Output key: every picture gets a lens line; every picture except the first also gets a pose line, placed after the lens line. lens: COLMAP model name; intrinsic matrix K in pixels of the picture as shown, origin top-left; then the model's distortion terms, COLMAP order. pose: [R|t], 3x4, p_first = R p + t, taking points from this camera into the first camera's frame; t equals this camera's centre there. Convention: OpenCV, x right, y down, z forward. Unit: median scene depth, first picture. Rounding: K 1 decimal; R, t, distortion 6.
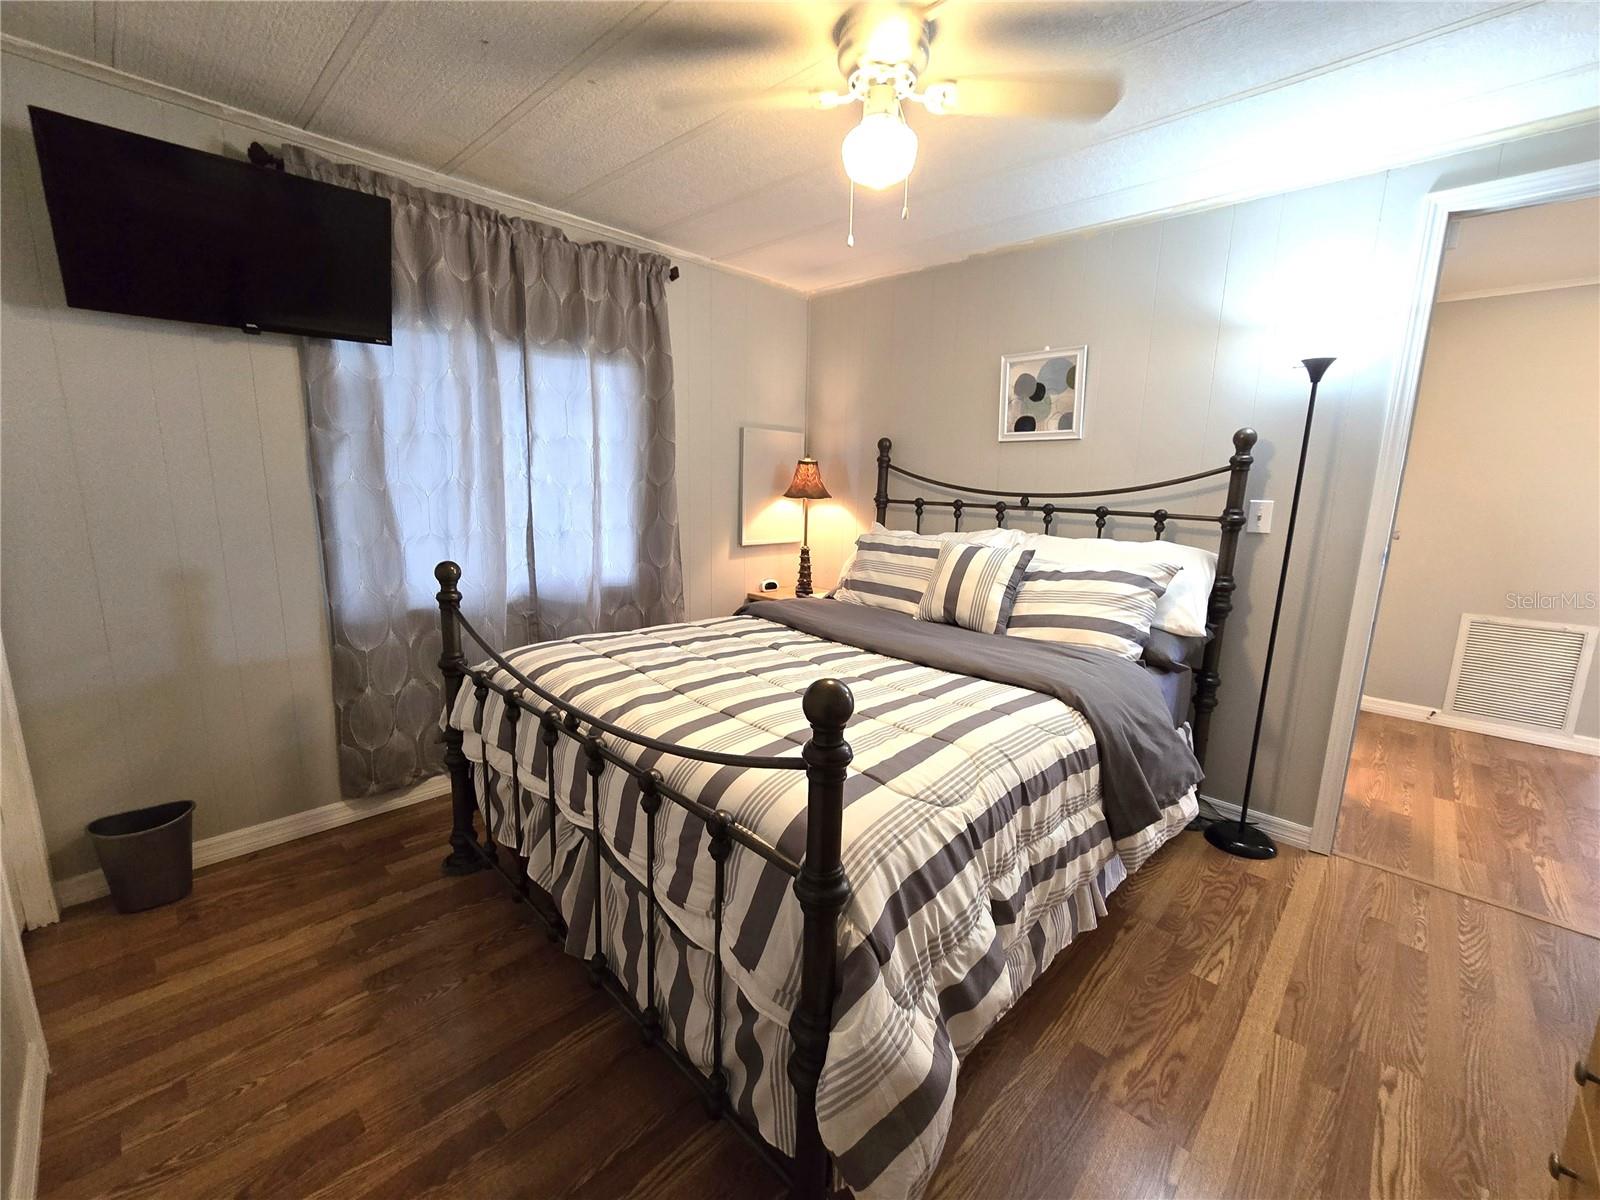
lens RADIAL K [[655.1, 0, 800.0], [0, 655.1, 600.0], [0, 0, 1]] dist [-0.002578, 0.000069]
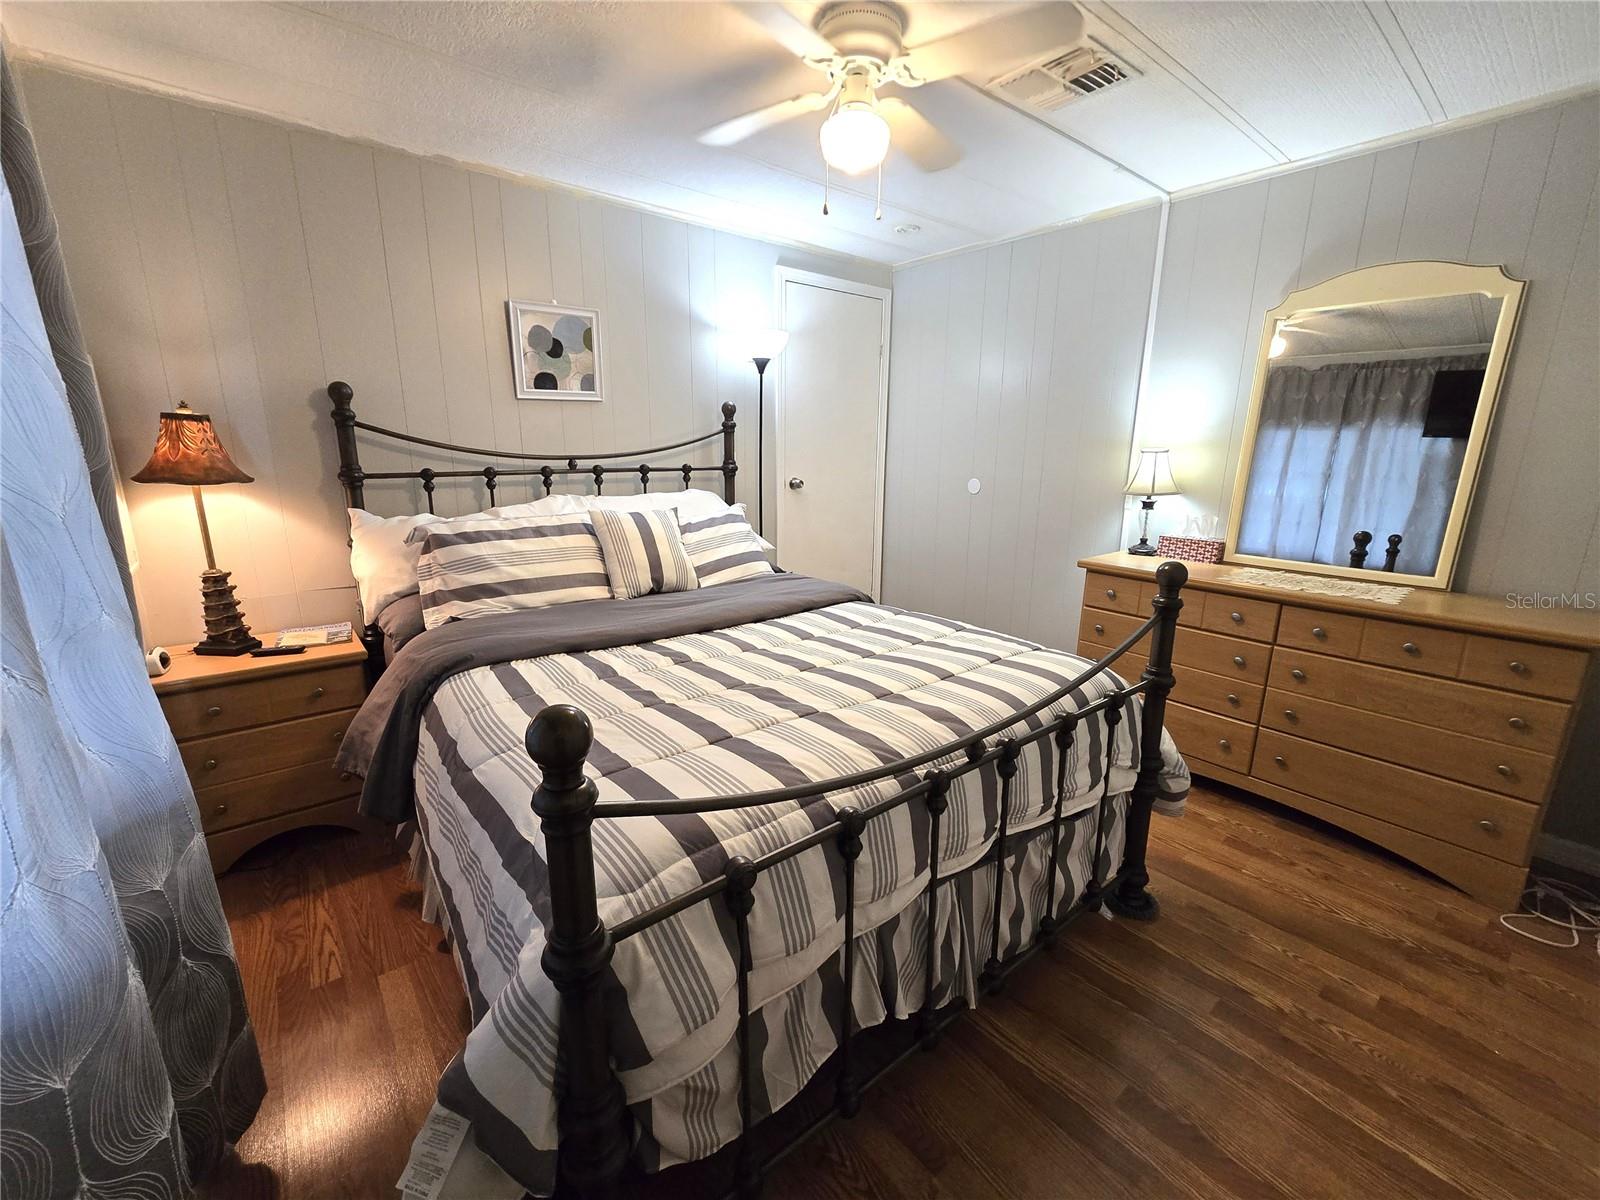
lens RADIAL K [[655.1, 0, 800.0], [0, 655.1, 600.0], [0, 0, 1]] dist [-0.002578, 0.000069]
pose [[0.127619, -0.252659, 0.959102, -0.602812], [0.182236, 0.956519, 0.227730, -0.120215], [-0.974938, 0.145720, 0.168114, 0.550390]]
